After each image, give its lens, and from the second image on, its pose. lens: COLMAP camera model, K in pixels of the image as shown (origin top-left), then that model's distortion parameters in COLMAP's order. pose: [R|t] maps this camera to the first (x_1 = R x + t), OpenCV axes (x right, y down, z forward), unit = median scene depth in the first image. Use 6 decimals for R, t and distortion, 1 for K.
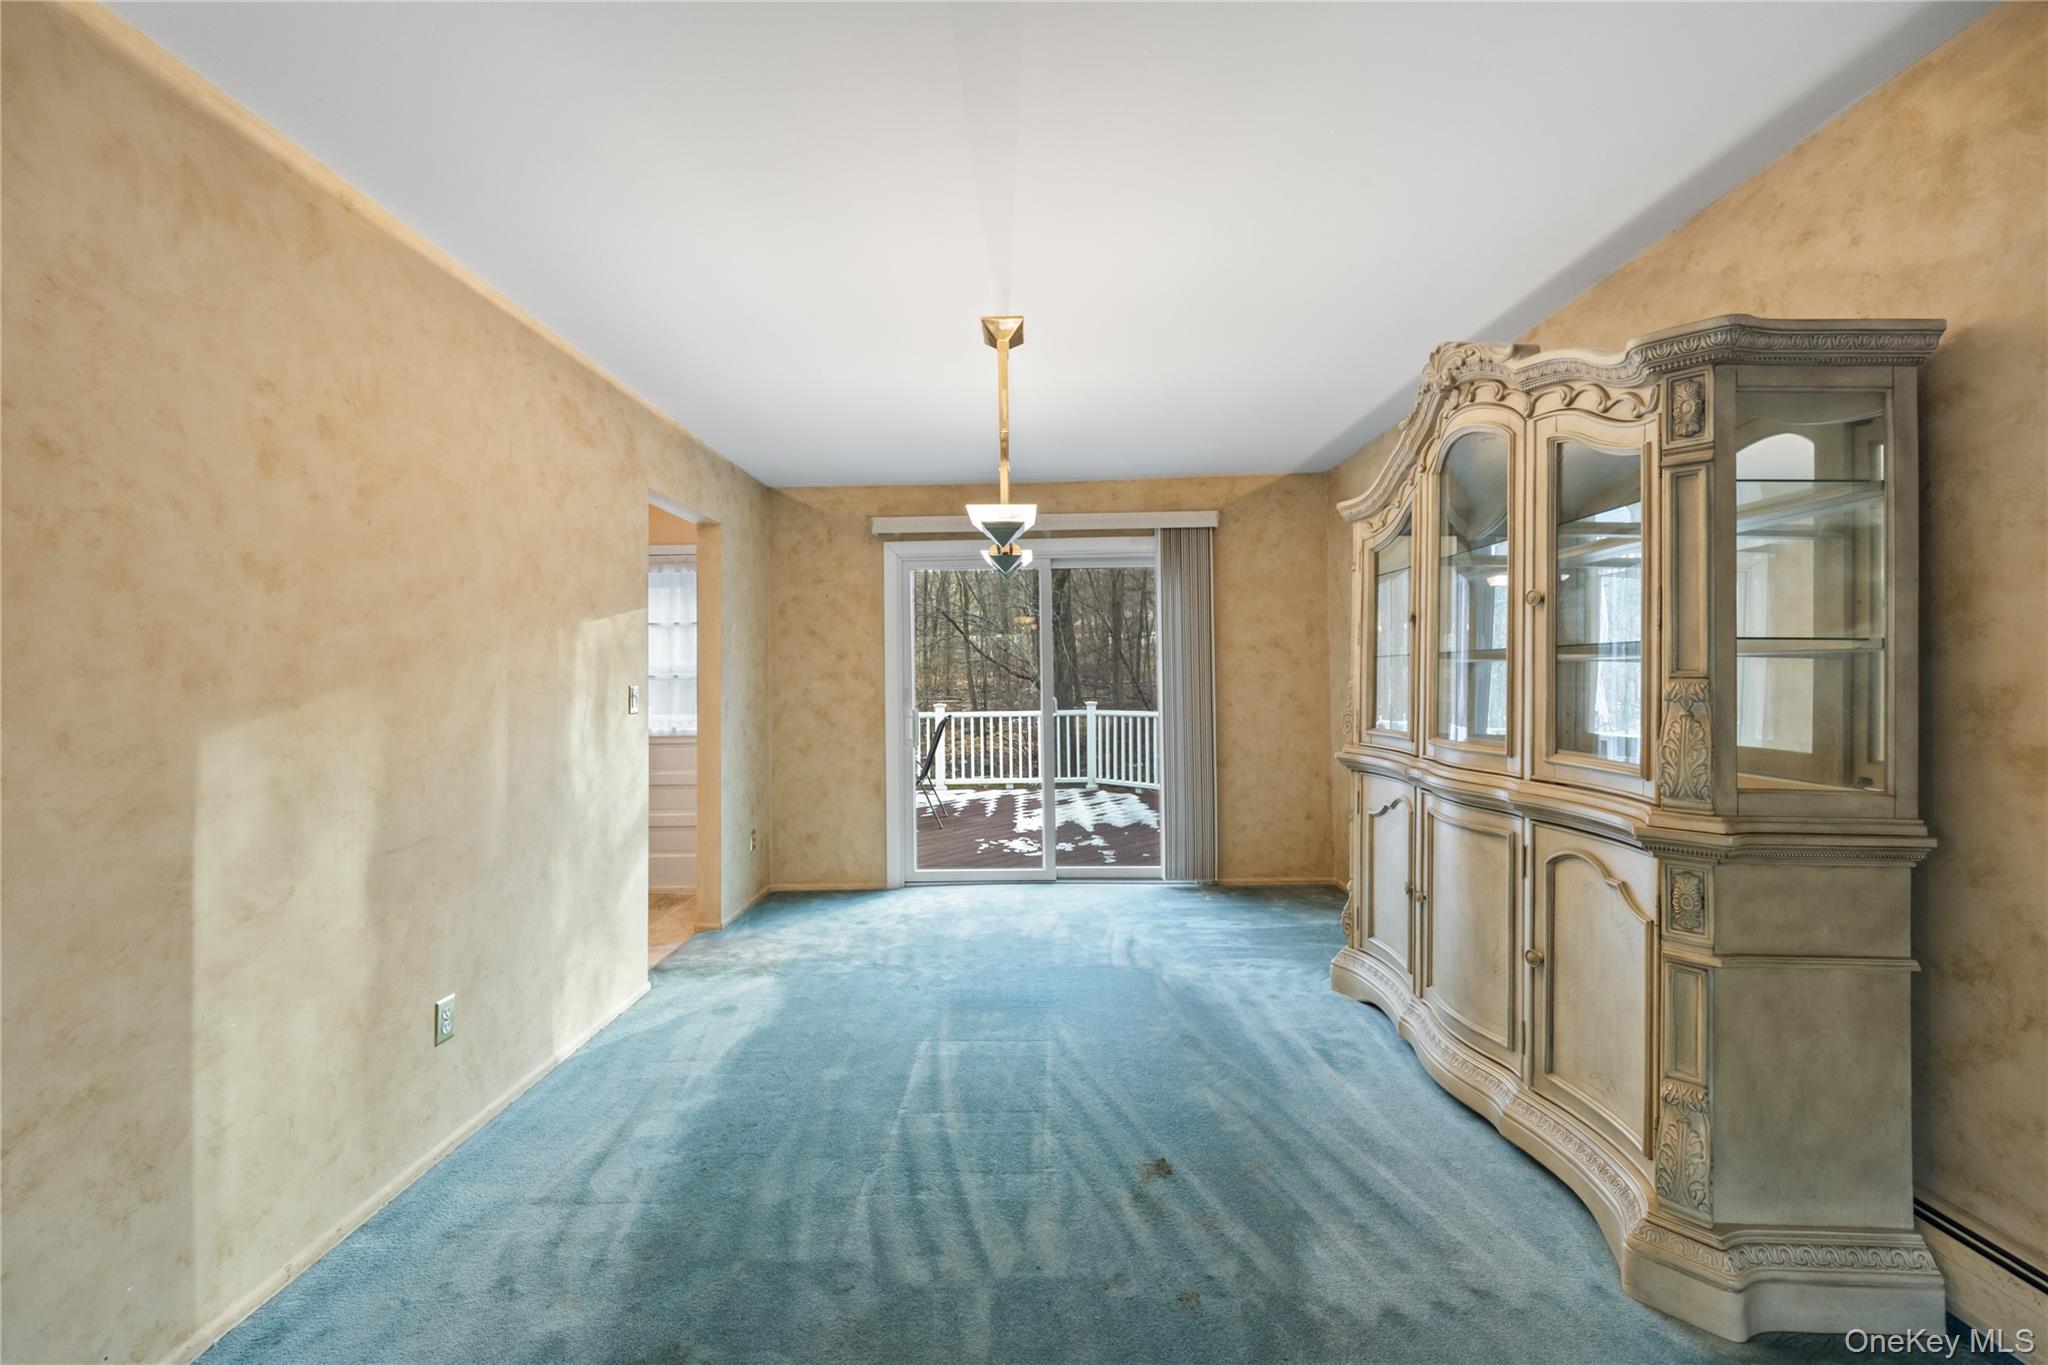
lens RADIAL K [[778.9, 0, 1012.5], [0, 778.9, 676.6], [0, 0, 1]] dist [-0.001058, -0.000546]
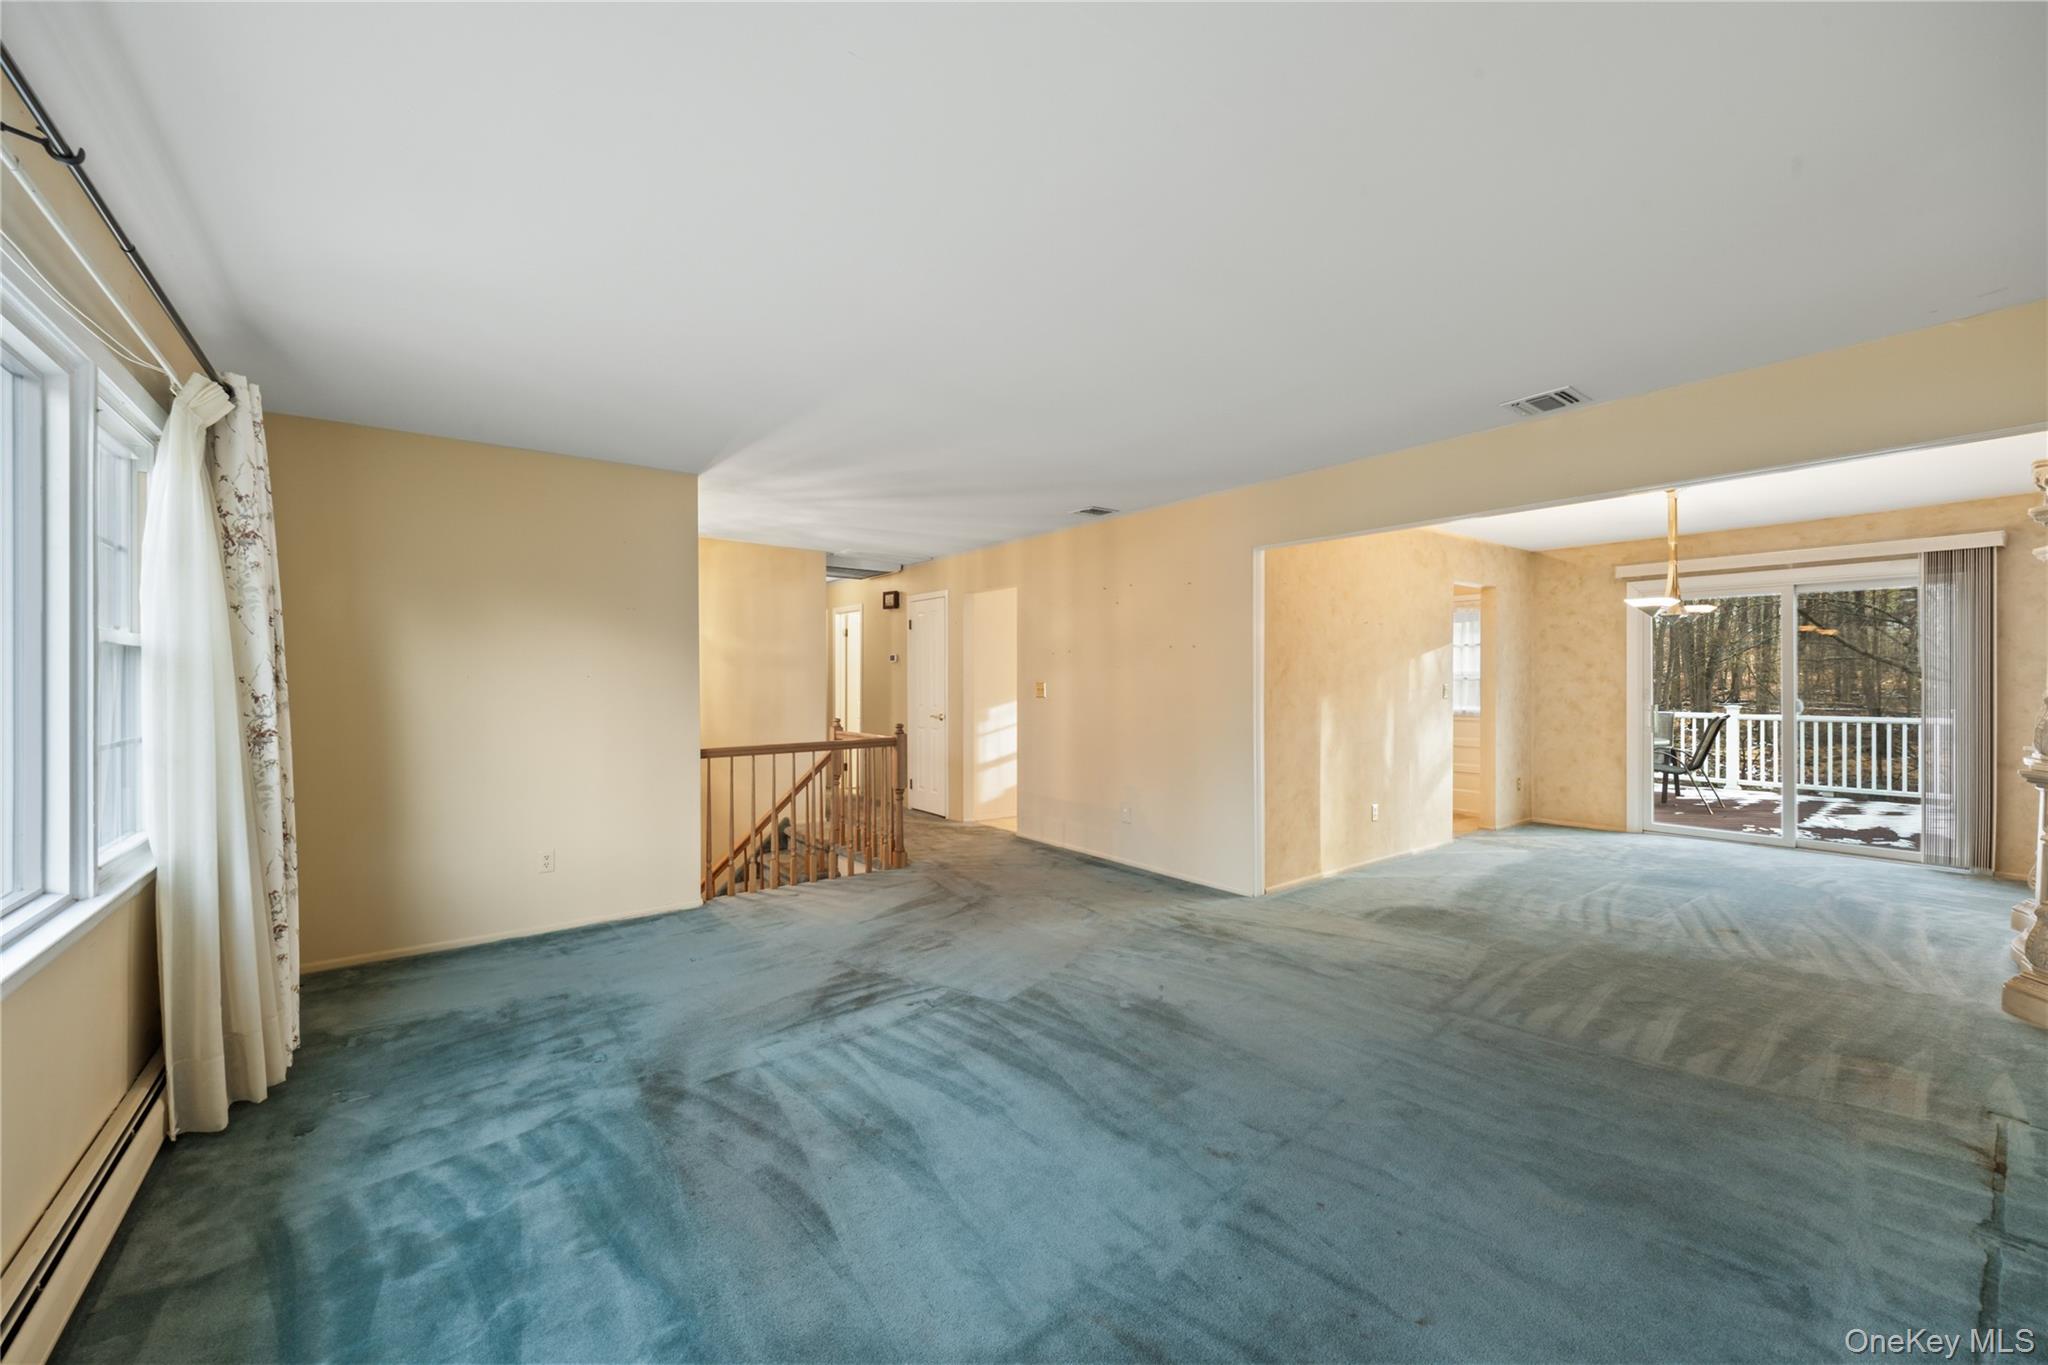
lens RADIAL K [[778.9, 0, 1012.5], [0, 778.9, 676.6], [0, 0, 1]] dist [-0.001058, -0.000546]
pose [[0.607074, 0.008983, -0.794594, 0.272585], [-0.004309, 0.999959, 0.008012, -0.012654], [0.794633, -0.001440, 0.607088, -0.706697]]
